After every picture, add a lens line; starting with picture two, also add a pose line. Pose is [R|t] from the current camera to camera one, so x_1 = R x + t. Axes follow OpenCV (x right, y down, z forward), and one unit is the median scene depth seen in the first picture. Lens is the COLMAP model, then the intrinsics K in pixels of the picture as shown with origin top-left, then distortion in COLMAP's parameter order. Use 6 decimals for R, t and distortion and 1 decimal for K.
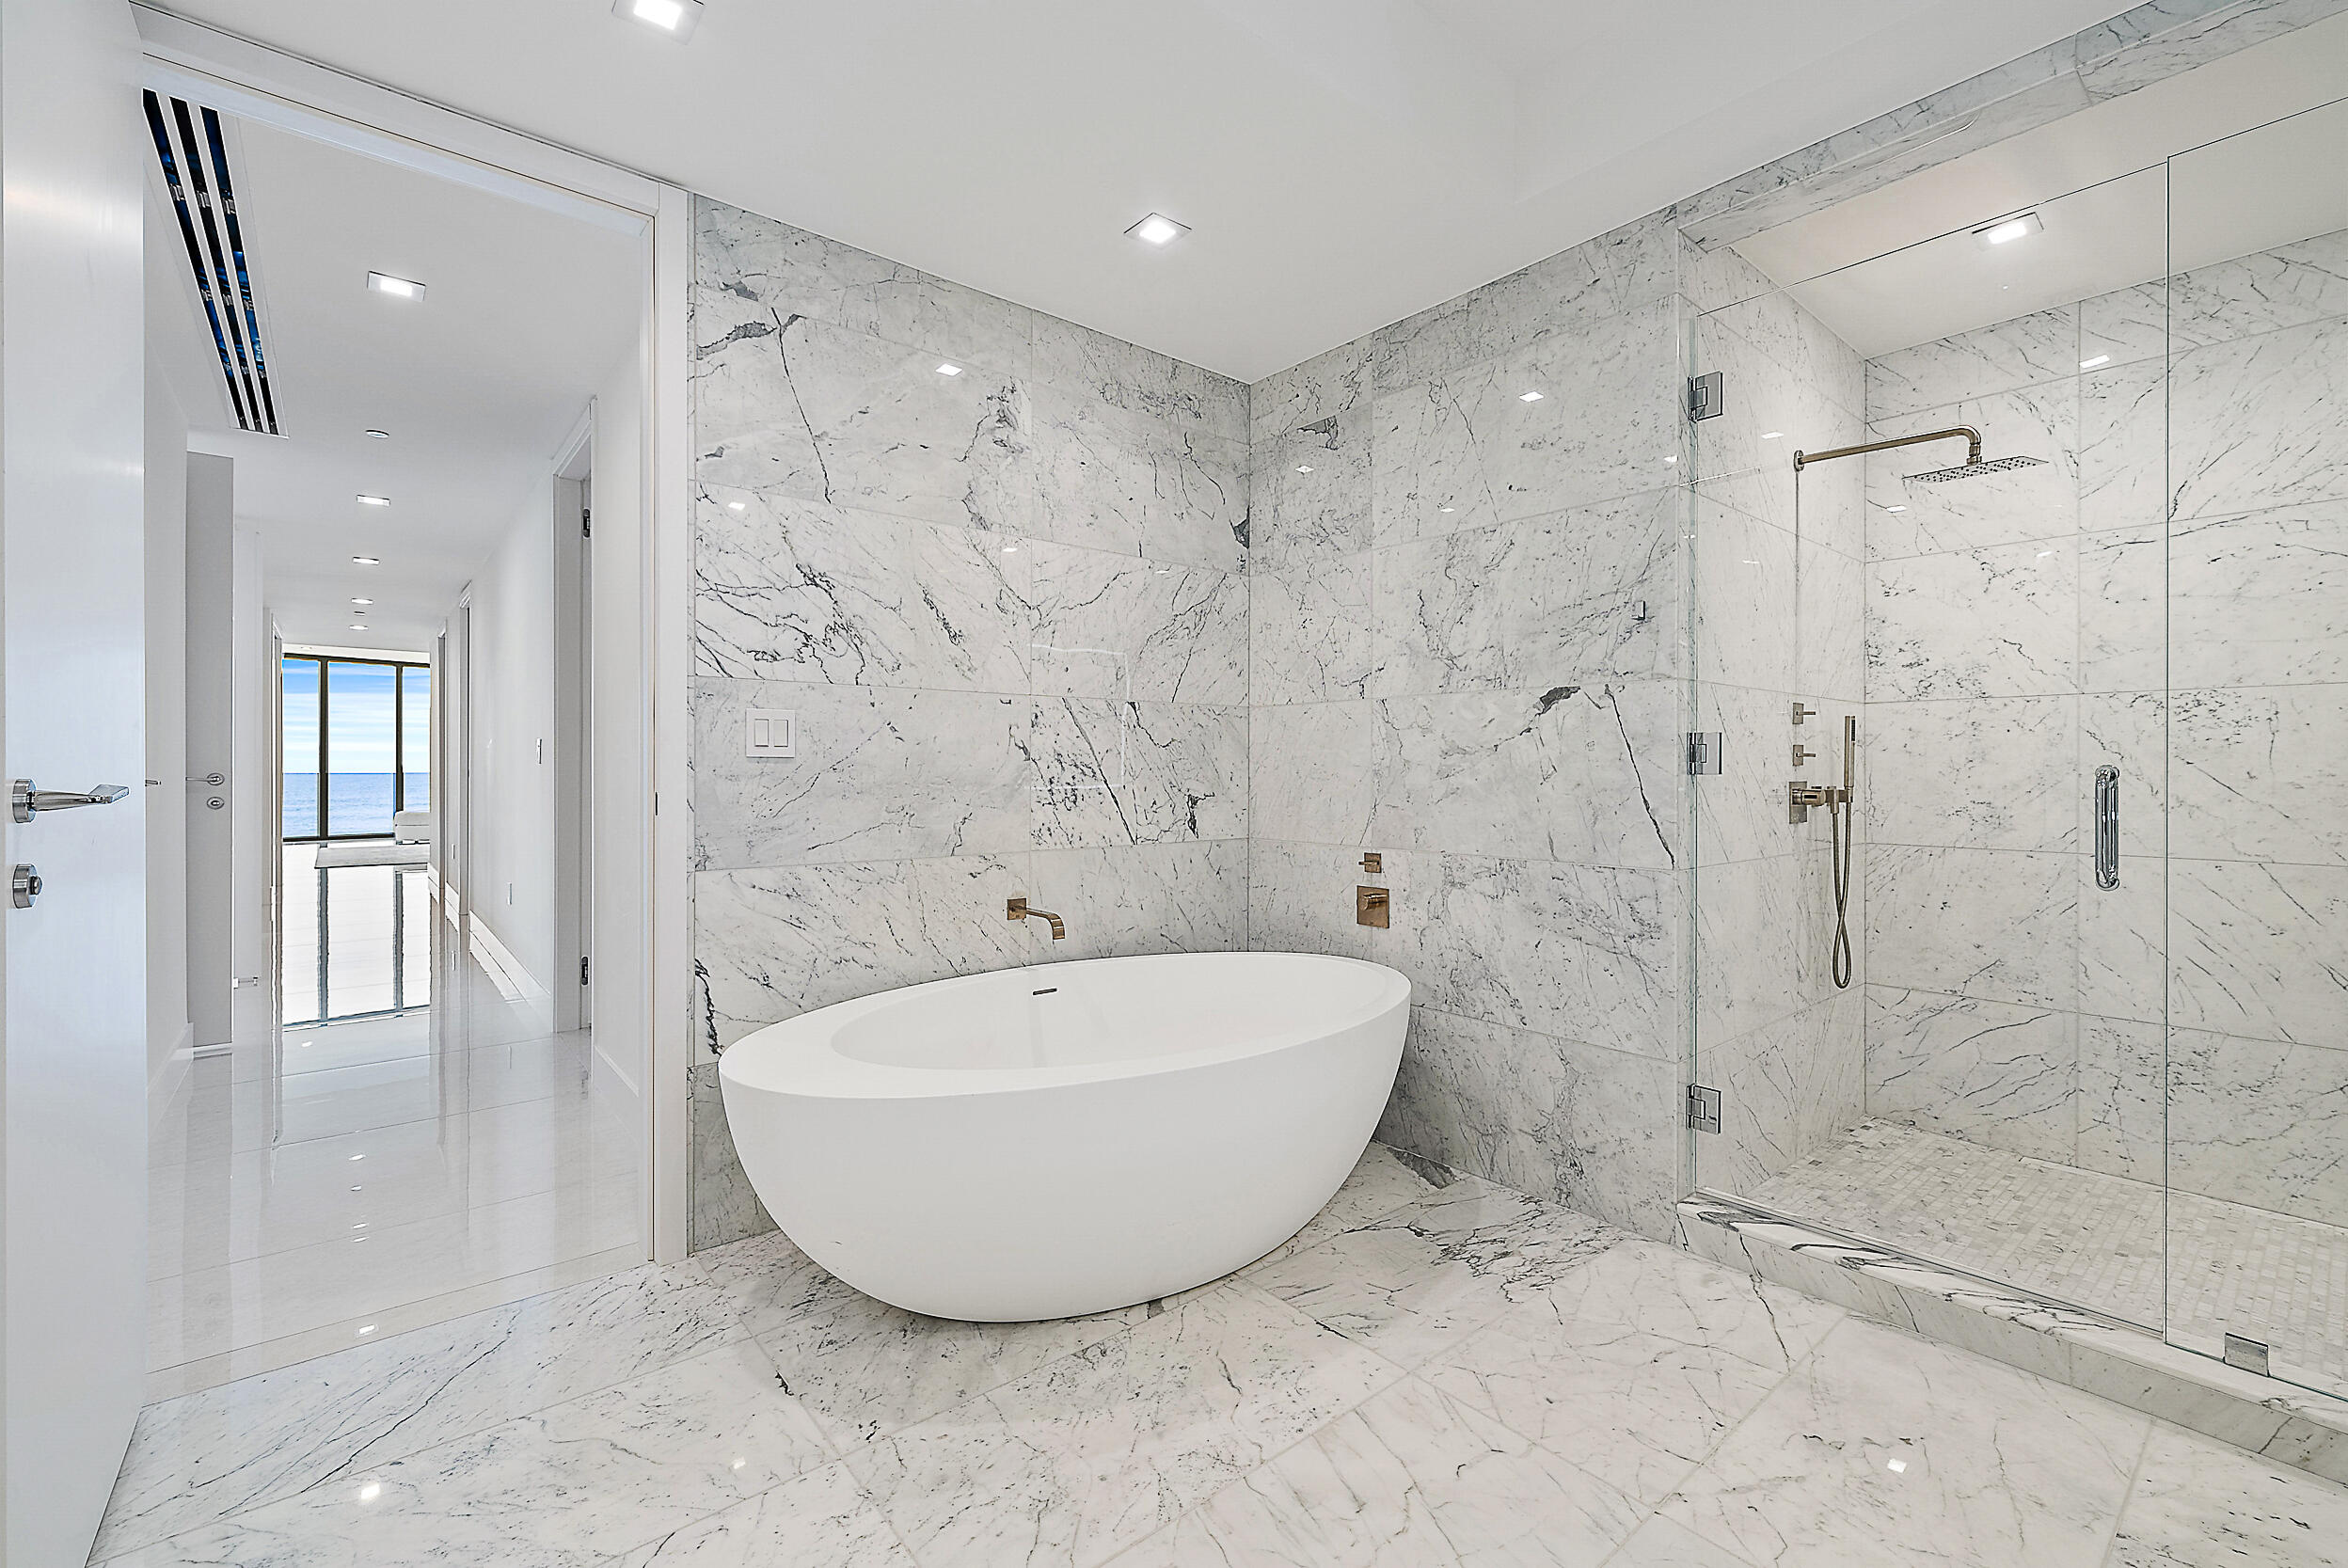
lens RADIAL K [[1010.4, 0, 1172.4], [0, 1010.4, 773.7], [0, 0, 1]] dist [0.001074, -0.000079]
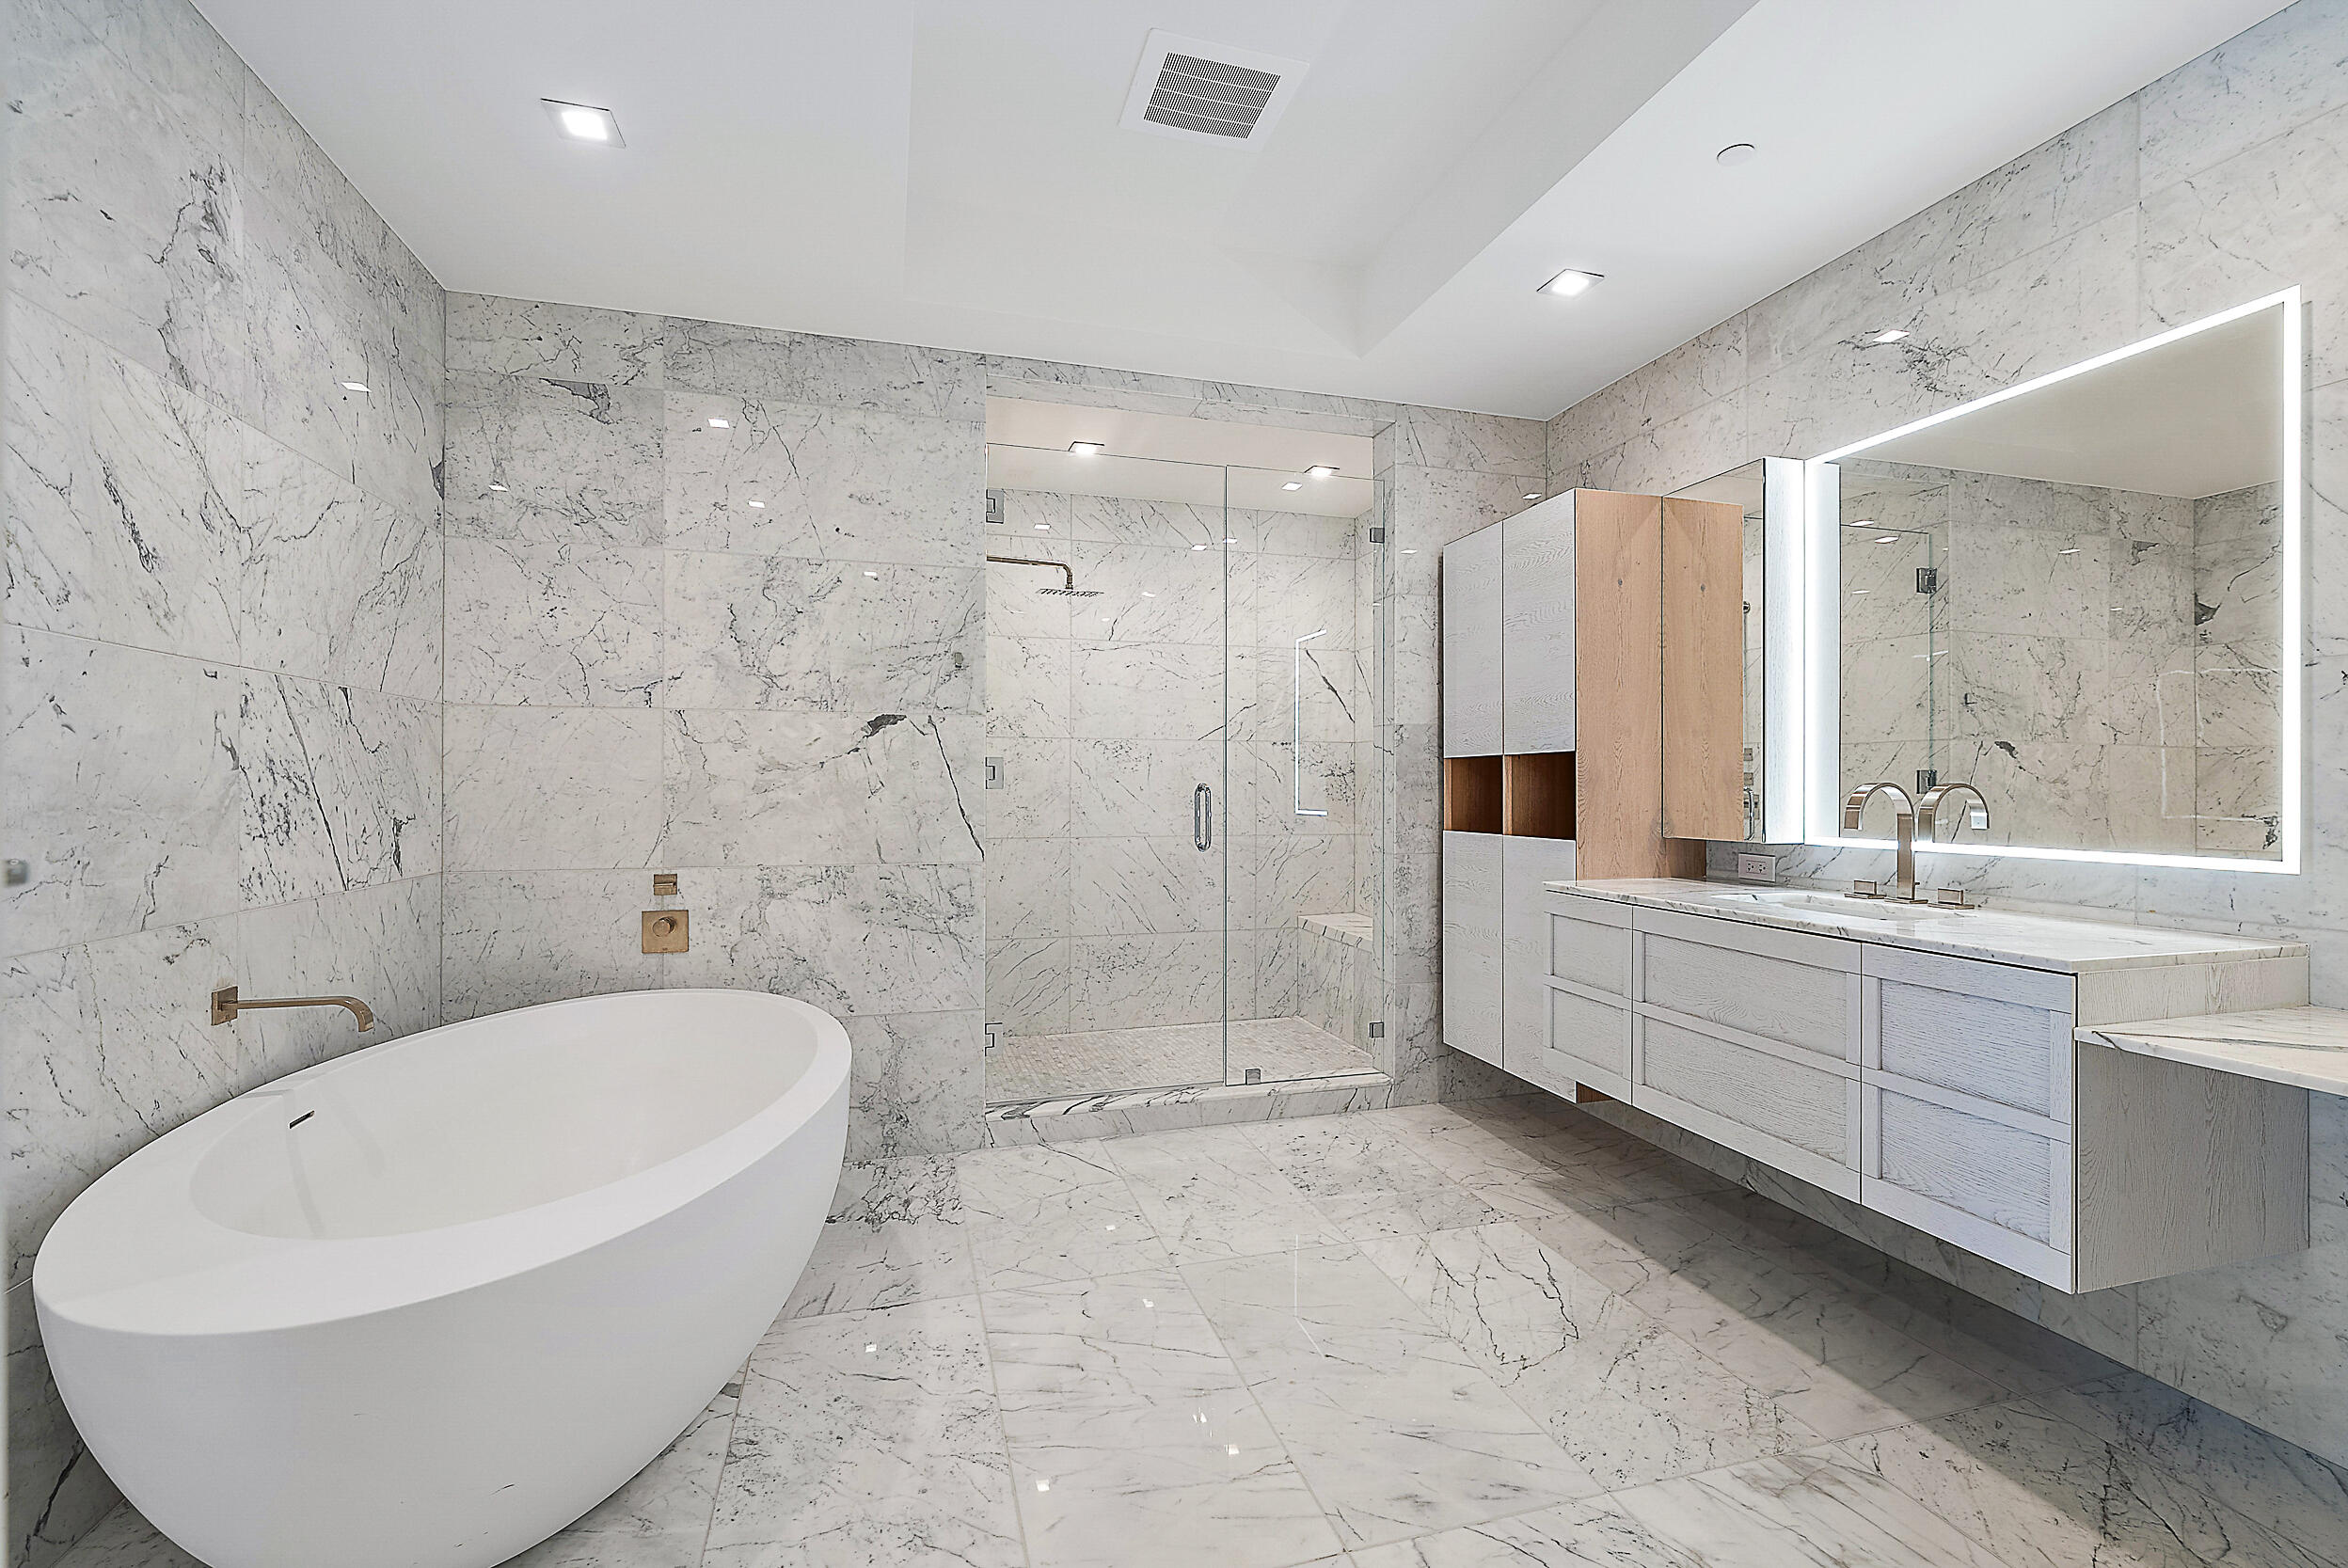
lens RADIAL K [[1010.4, 0, 1174.5], [0, 1010.4, 788.6], [0, 0, 1]] dist [0.001074, -0.000079]
pose [[0.392879, -0.002065, 0.919588, -0.536702], [0.001171, 0.999998, 0.001746, -0.001433], [-0.919589, 0.000391, 0.392881, 0.225675]]
